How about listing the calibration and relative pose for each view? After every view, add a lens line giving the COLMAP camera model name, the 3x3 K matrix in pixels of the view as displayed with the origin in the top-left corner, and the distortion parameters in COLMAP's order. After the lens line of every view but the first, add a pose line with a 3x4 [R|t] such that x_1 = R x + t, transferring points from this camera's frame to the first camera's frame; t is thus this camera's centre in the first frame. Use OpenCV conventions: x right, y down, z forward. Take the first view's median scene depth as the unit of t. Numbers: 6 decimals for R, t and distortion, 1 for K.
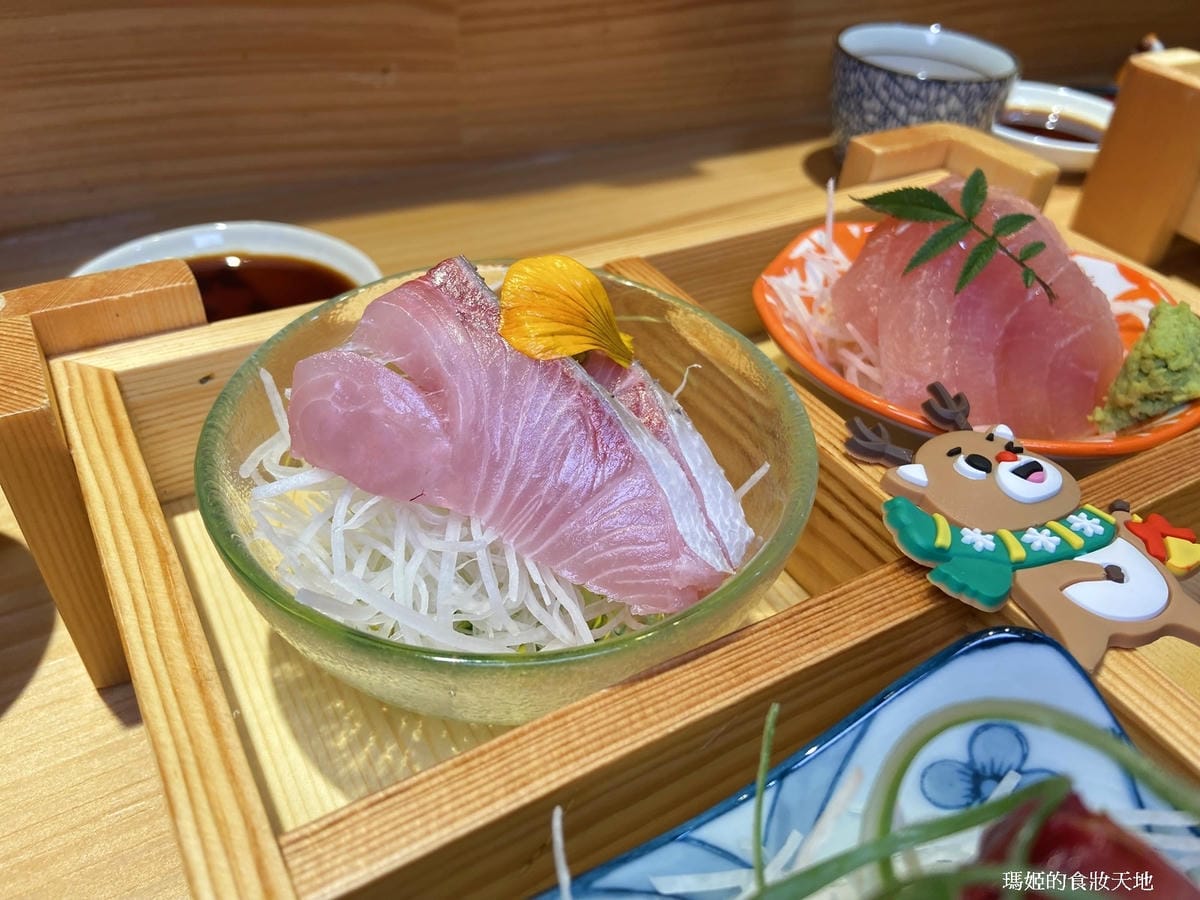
lens RADIAL K [[926.2, 0, 600.0], [0, 926.2, 450.0], [0, 0, 1]] dist [0.130688, -0.198856]
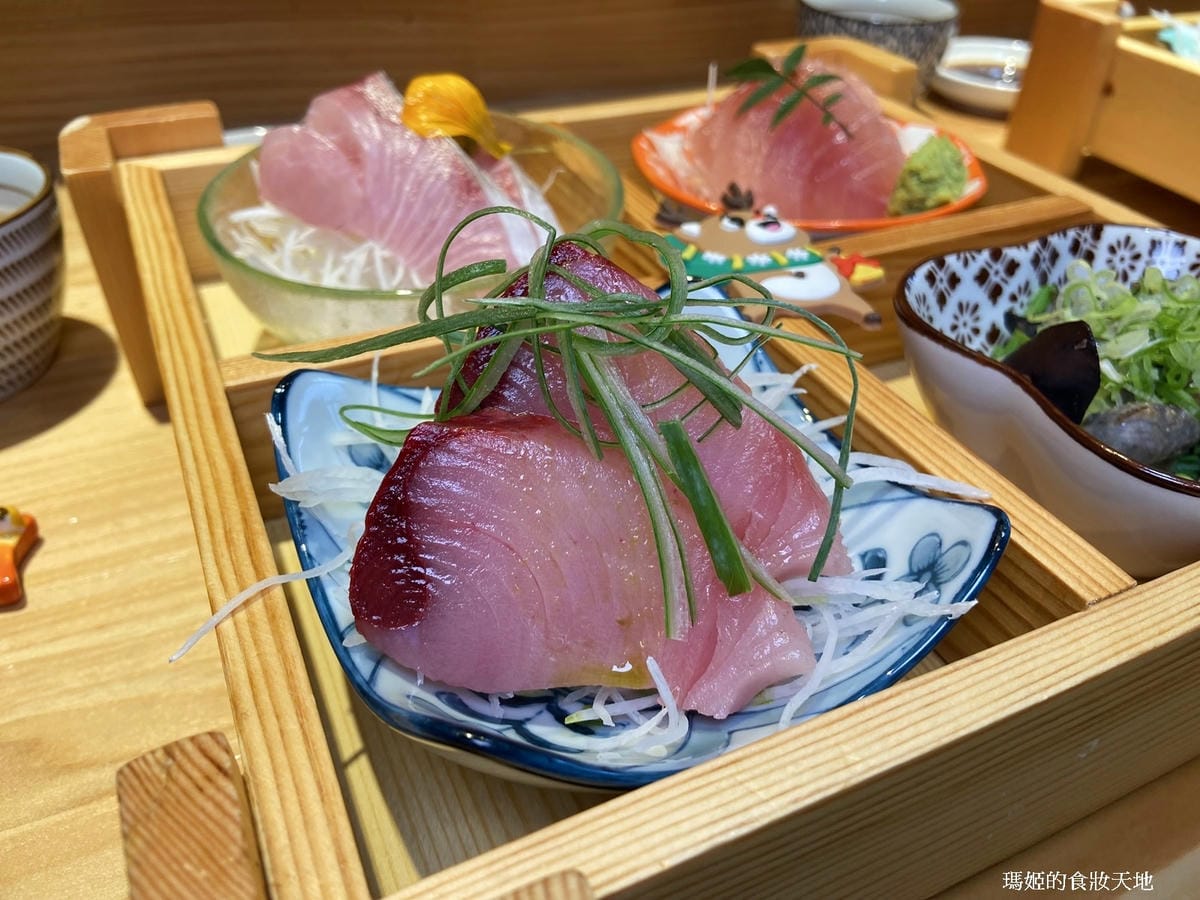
lens RADIAL K [[926.2, 0, 600.0], [0, 926.2, 450.0], [0, 0, 1]] dist [0.130688, -0.198856]
pose [[0.995220, 0.029996, -0.092934, 0.304403], [-0.031914, 0.999306, -0.019219, 0.351900], [0.092293, 0.022093, 0.995487, -0.369578]]
